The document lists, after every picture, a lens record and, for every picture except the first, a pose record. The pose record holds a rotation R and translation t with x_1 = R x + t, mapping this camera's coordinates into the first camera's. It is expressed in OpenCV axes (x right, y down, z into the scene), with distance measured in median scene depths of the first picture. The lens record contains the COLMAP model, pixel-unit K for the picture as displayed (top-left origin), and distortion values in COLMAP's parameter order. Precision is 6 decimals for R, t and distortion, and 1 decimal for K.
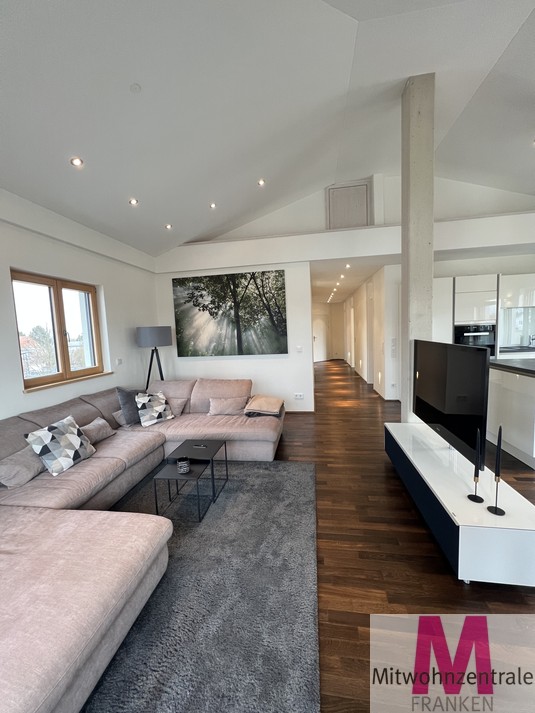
lens RADIAL K [[284.5, 0, 266.9], [0, 284.5, 357.2], [0, 0, 1]] dist [-0.003031, 0.000484]
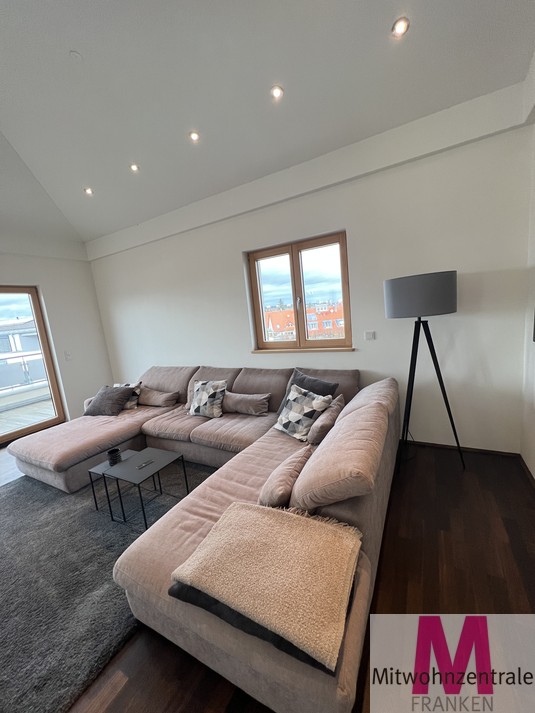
lens RADIAL K [[284.5, 0, 267.5], [0, 284.5, 355.9], [0, 0, 1]] dist [-0.003031, 0.000484]
pose [[-0.329134, 0.213962, -0.919724, 0.172307], [0.021069, 0.975413, 0.219377, -0.079489], [0.944048, 0.052827, -0.325549, 0.852369]]
